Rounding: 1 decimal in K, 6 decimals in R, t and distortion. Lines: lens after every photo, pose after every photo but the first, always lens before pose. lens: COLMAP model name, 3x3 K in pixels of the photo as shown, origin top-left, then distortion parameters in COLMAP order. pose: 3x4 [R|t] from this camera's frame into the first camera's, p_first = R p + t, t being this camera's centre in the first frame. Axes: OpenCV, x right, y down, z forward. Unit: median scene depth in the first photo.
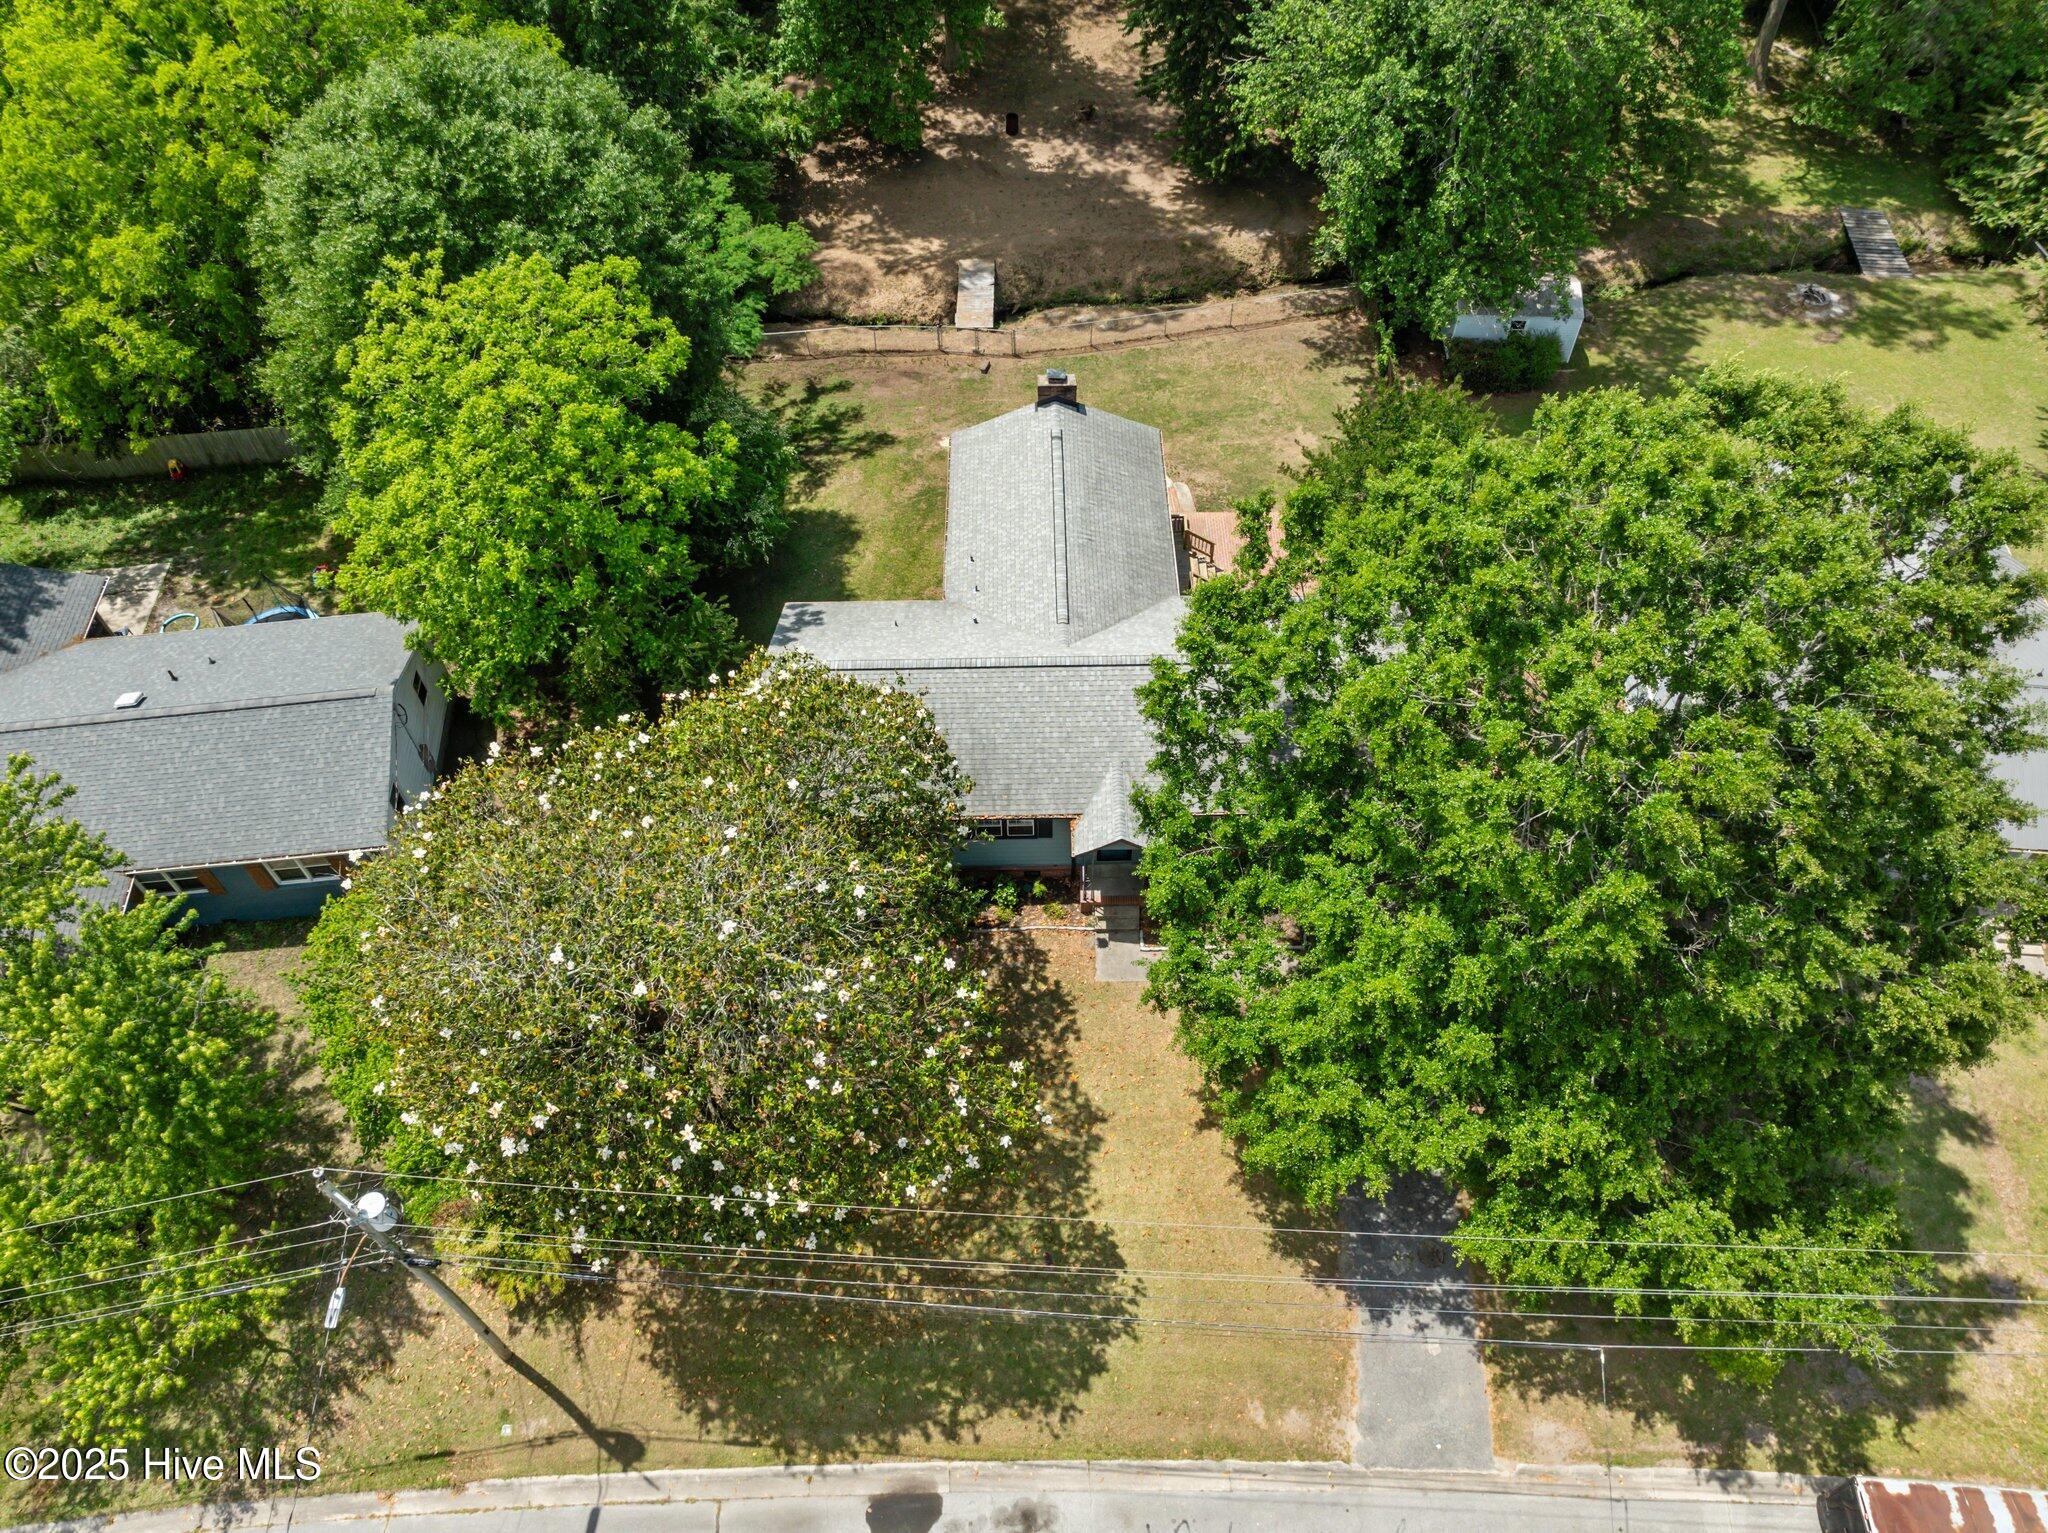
lens RADIAL K [[1413.9, 0, 1024.0], [0, 1413.9, 766.5], [0, 0, 1]] dist [0.000549, 0.000936]
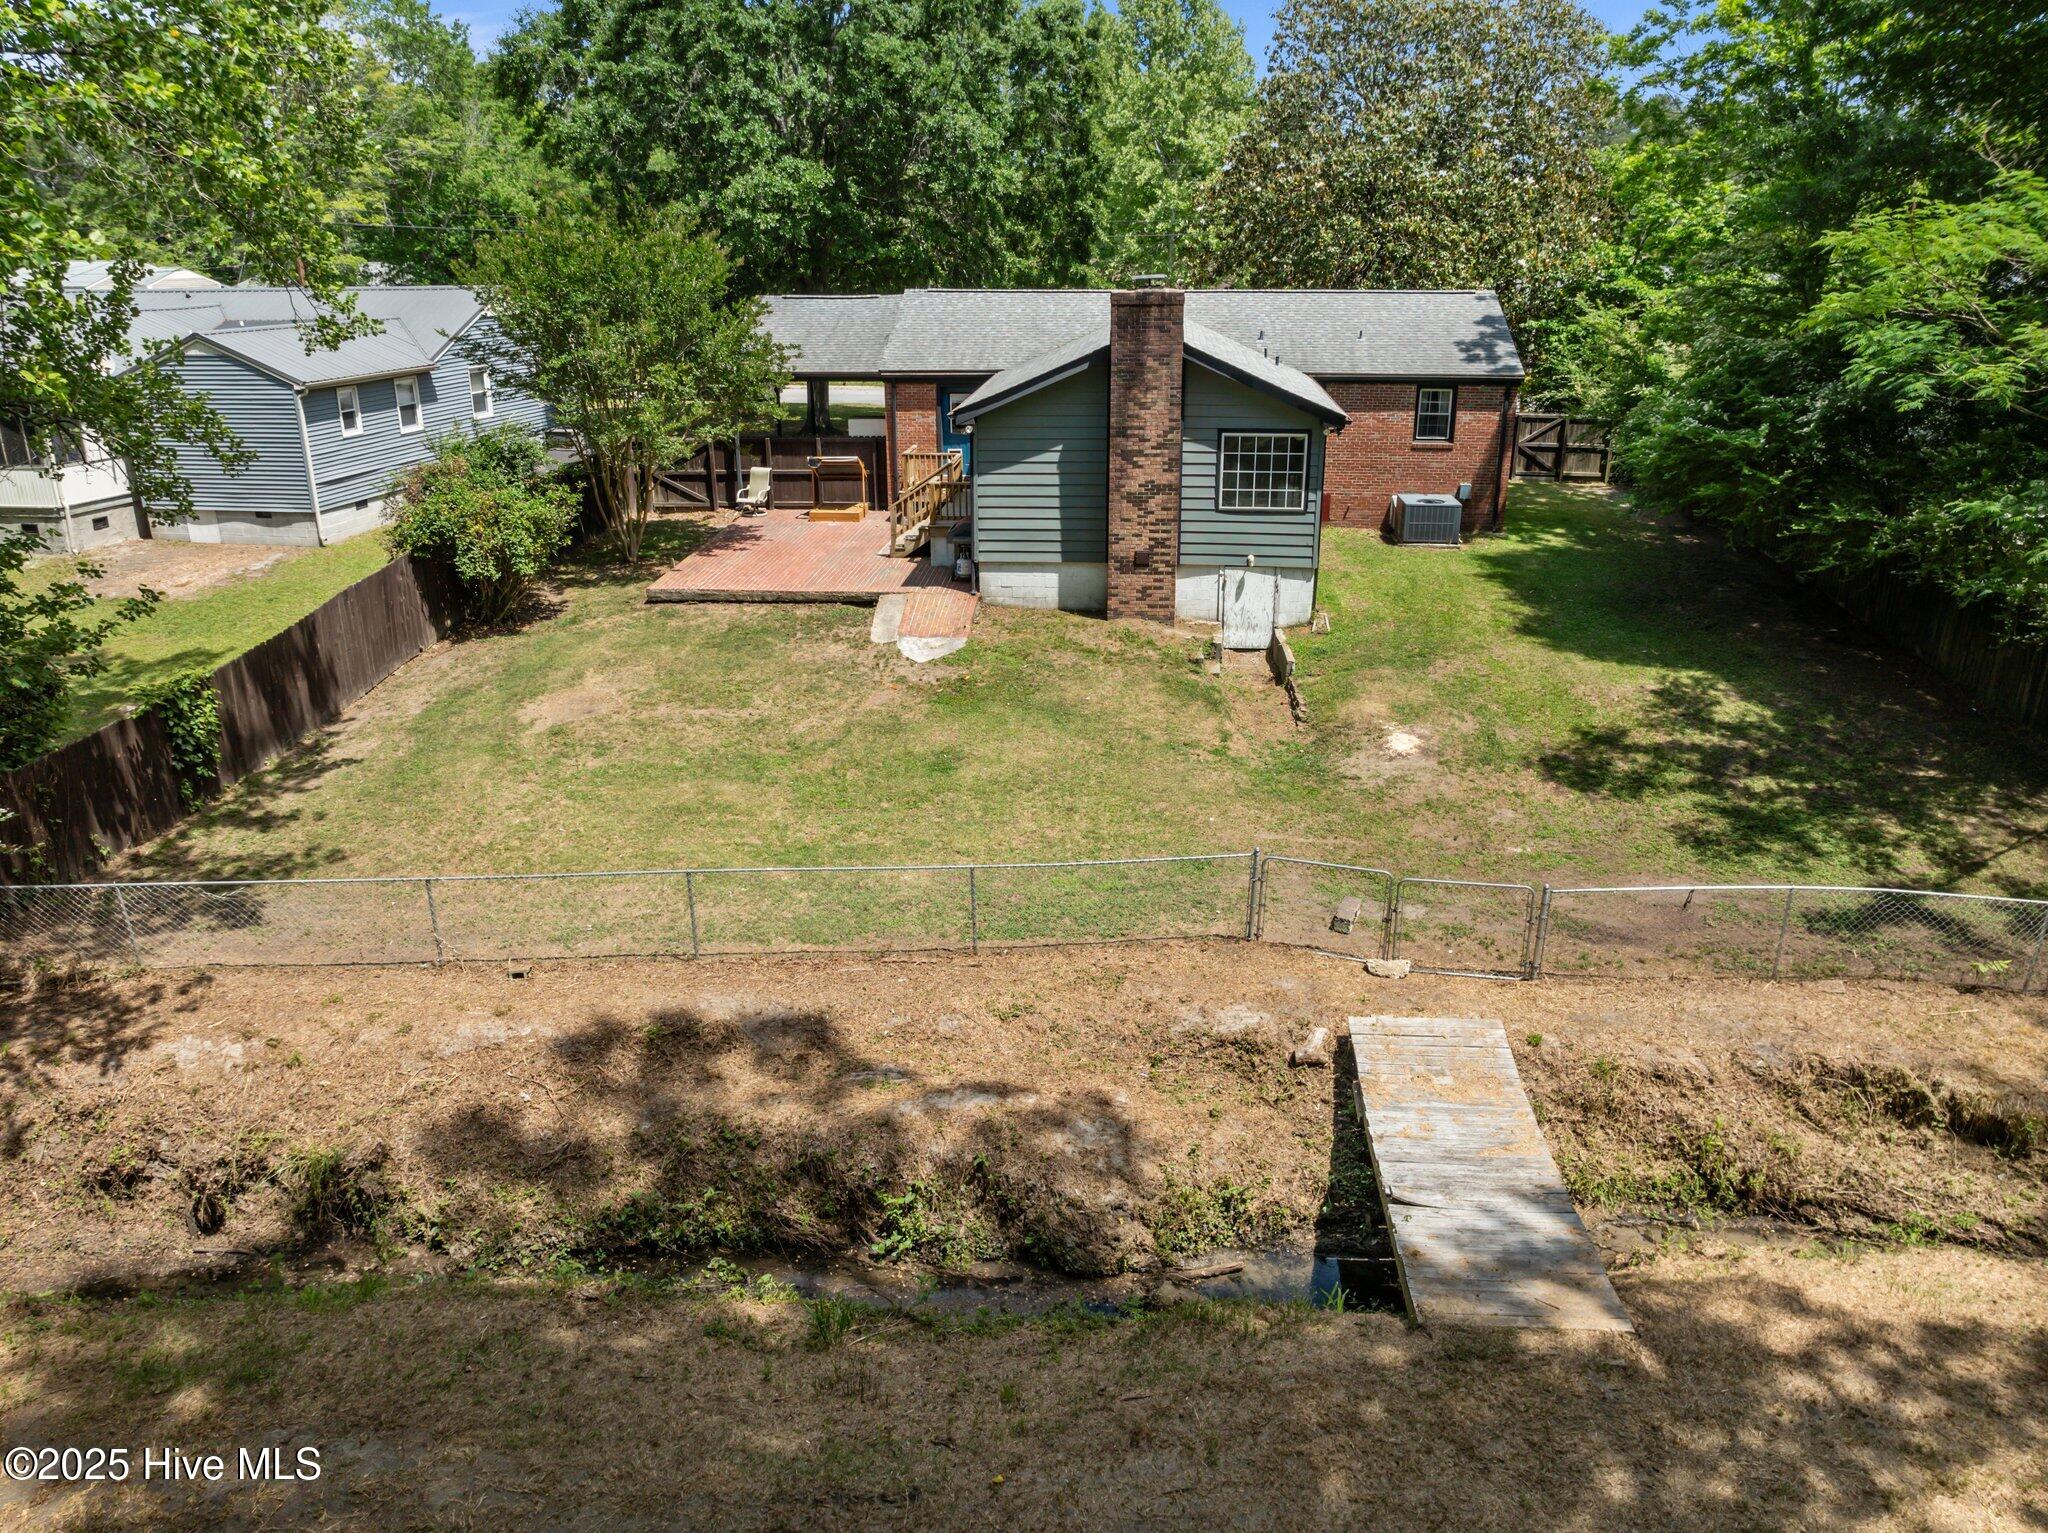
lens RADIAL K [[1457.7, 0, 1024.0], [0, 1457.7, 766.5], [0, 0, 1]] dist [-0.025953, 0.002934]
pose [[-0.994867, 0.006260, 0.100996, 0.010562], [0.097645, 0.321265, 0.941942, -0.602096], [-0.026550, 0.946969, -0.320227, 1.095135]]
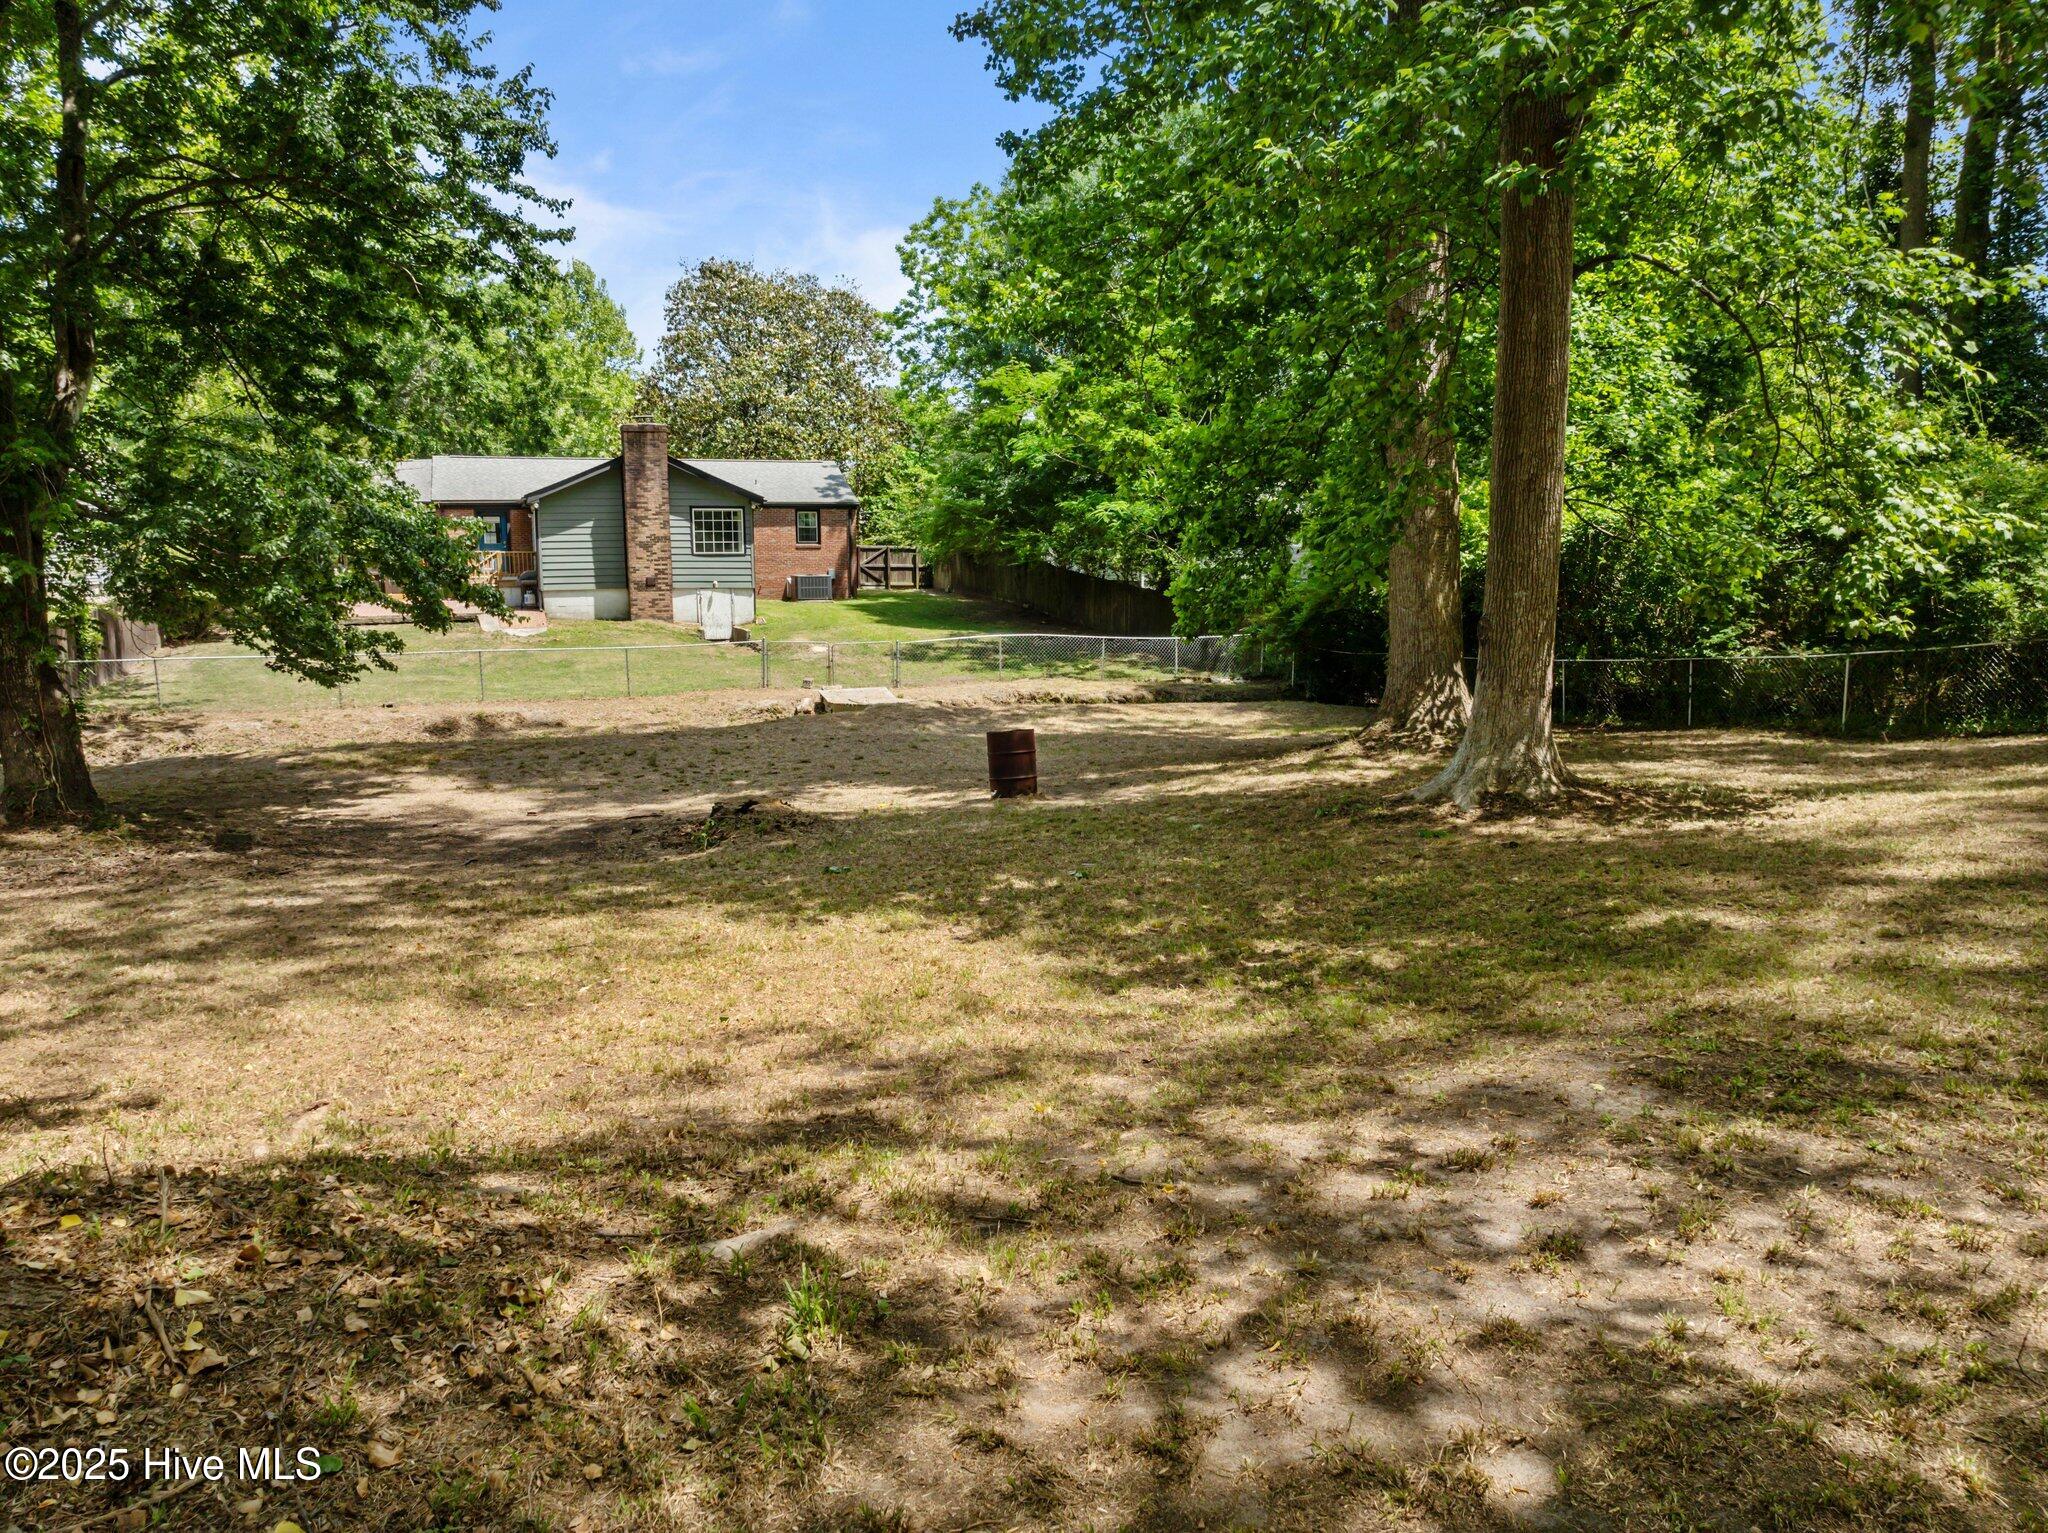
lens RADIAL K [[1448.3, 0, 1024.0], [0, 1448.3, 766.5], [0, 0, 1]] dist [-0.019458, -0.002495]
pose [[-0.940436, 0.089918, -0.327863, 0.093555], [-0.242275, 0.499292, 0.831871, -0.815285], [0.238500, 0.861755, -0.447767, 1.355166]]
